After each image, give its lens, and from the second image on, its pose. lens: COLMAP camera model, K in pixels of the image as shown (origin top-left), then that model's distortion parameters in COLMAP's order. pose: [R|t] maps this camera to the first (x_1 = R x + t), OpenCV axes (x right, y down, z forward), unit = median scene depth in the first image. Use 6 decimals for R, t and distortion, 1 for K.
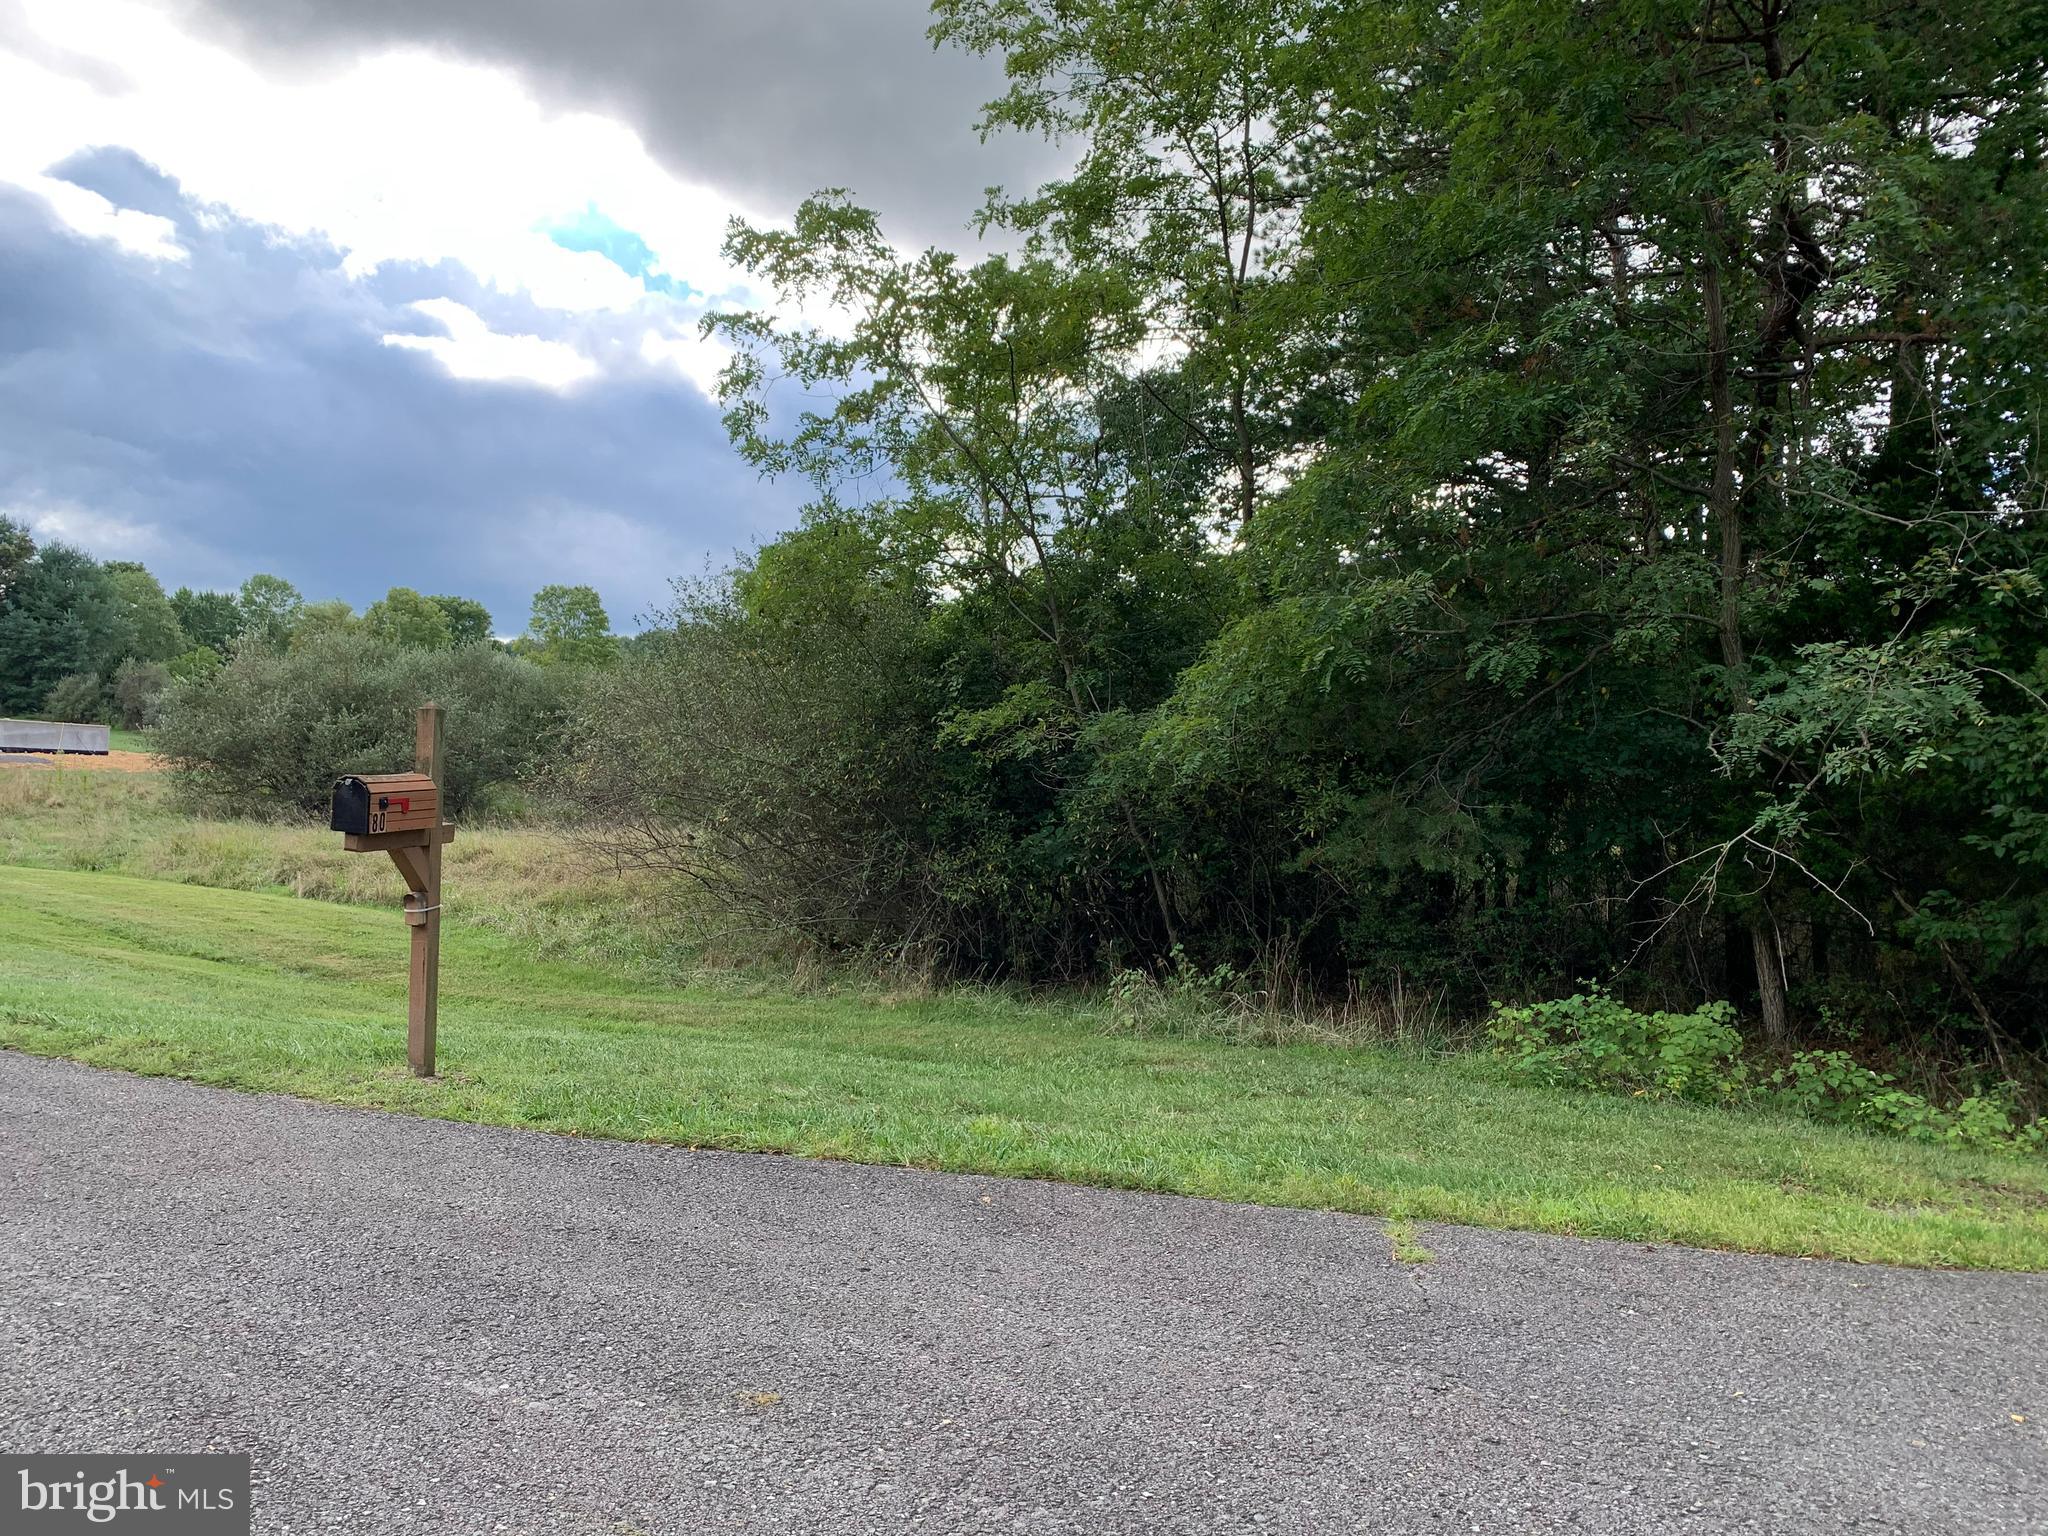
lens RADIAL K [[1549.5, 0, 1033.5], [0, 1549.5, 756.5], [0, 0, 1]] dist [-0.005266, 0.006195]
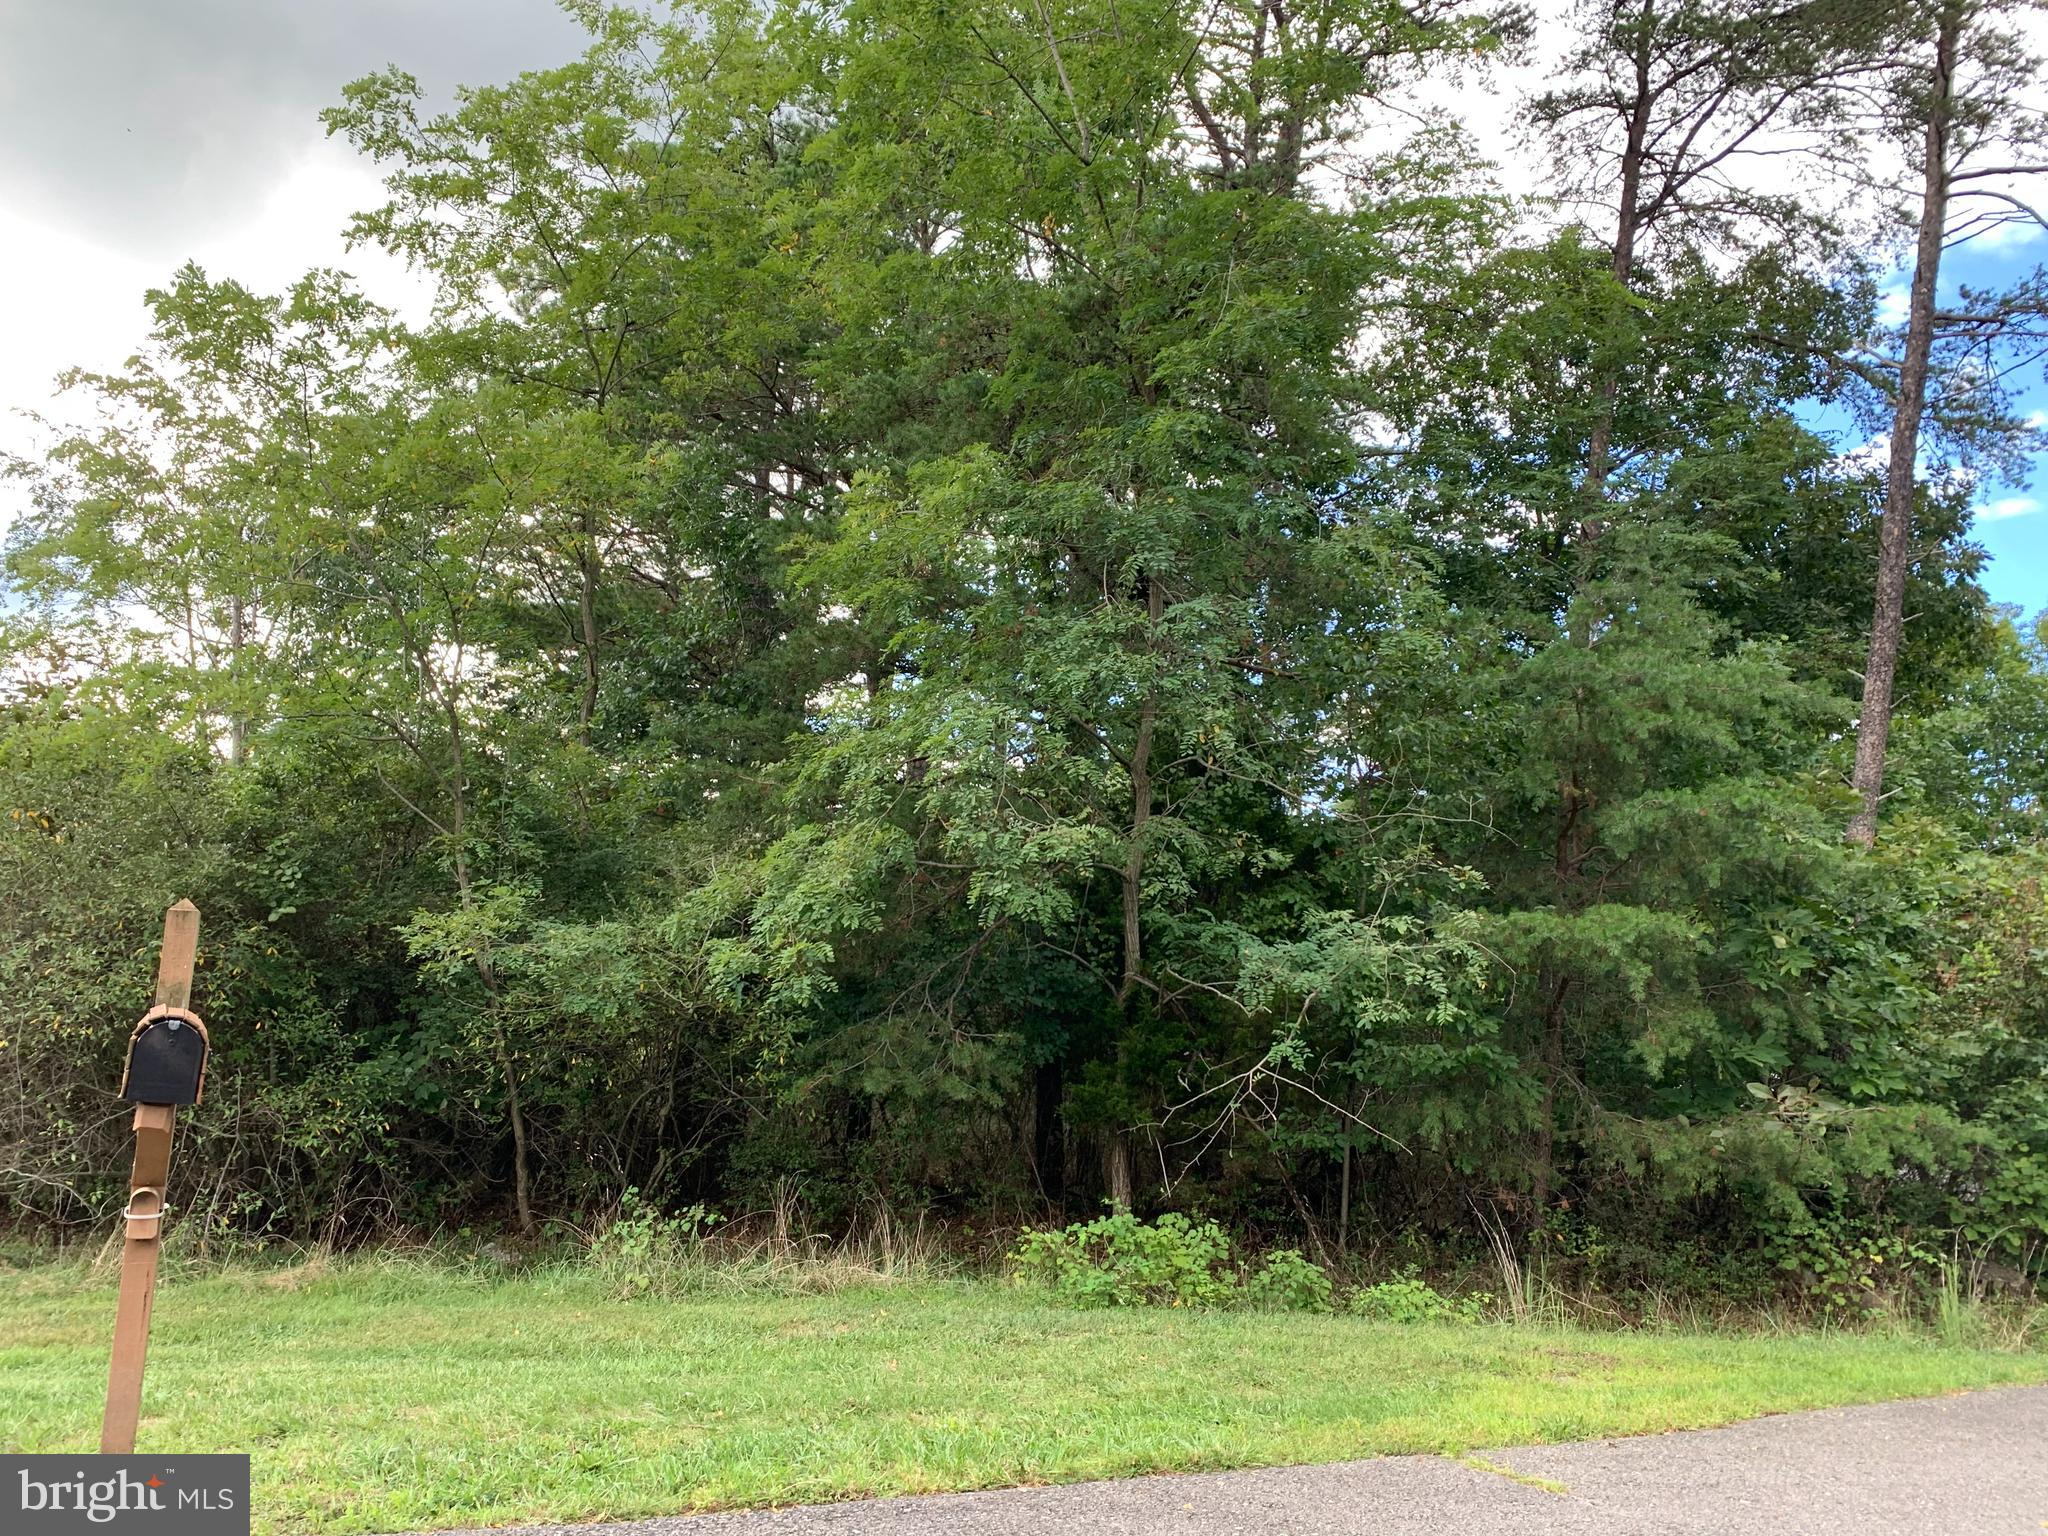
lens RADIAL K [[1549.5, 0, 1033.5], [0, 1549.5, 756.5], [0, 0, 1]] dist [-0.005266, 0.006195]
pose [[0.748606, 0.126510, 0.650834, -0.392500], [-0.039196, 0.988355, -0.147033, -0.003824], [-0.661856, 0.084560, 0.744847, 0.171664]]
